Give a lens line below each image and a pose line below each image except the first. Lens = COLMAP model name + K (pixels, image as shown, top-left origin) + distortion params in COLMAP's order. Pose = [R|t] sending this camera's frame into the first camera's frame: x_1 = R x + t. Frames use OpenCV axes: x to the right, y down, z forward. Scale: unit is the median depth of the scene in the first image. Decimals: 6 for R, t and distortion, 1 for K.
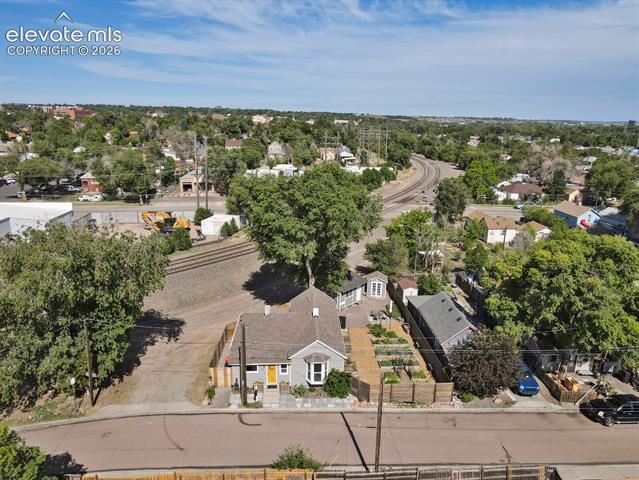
lens RADIAL K [[452.3, 0, 322.6], [0, 452.3, 239.9], [0, 0, 1]] dist [0.030796, 0.001668]
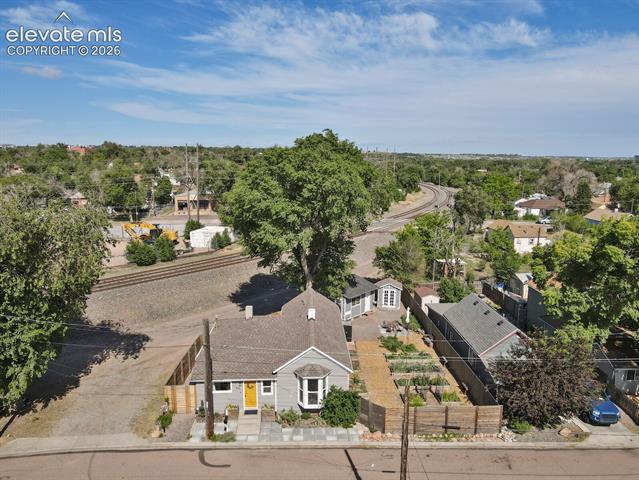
lens RADIAL K [[452.3, 0, 319.8], [0, 452.3, 252.8], [0, 0, 1]] dist [0.030796, 0.001668]
pose [[0.999694, -0.010120, -0.022555, 0.016299], [0.008973, 0.998689, -0.050392, 0.091358], [0.023036, 0.050174, 0.998475, 0.225944]]
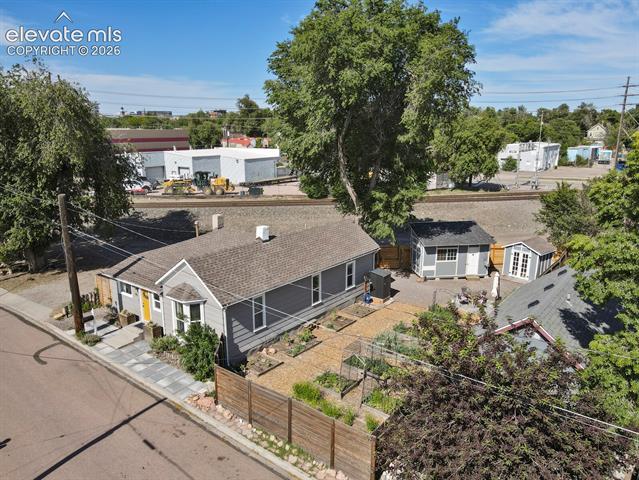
lens RADIAL K [[452.3, 0, 318.7], [0, 452.3, 242.2], [0, 0, 1]] dist [0.030796, 0.001668]
pose [[0.754200, 0.135002, -0.642617, 0.390036], [-0.145641, 0.988654, 0.036768, 0.134367], [0.640290, 0.065861, 0.765305, 0.587777]]
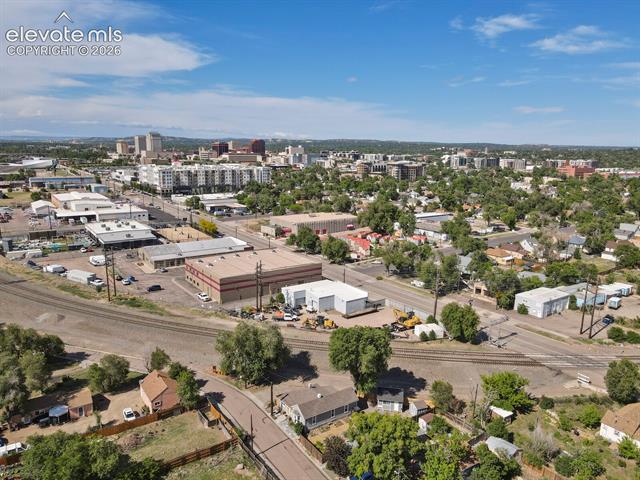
lens RADIAL K [[453.0, 0, 322.0], [0, 453.0, 243.2], [0, 0, 1]] dist [0.030796, 0.001668]
pose [[0.510930, 0.152985, -0.845900, 1.595160], [-0.210435, 0.976355, 0.049474, -0.610068], [0.833467, 0.152729, 0.531043, -0.201409]]
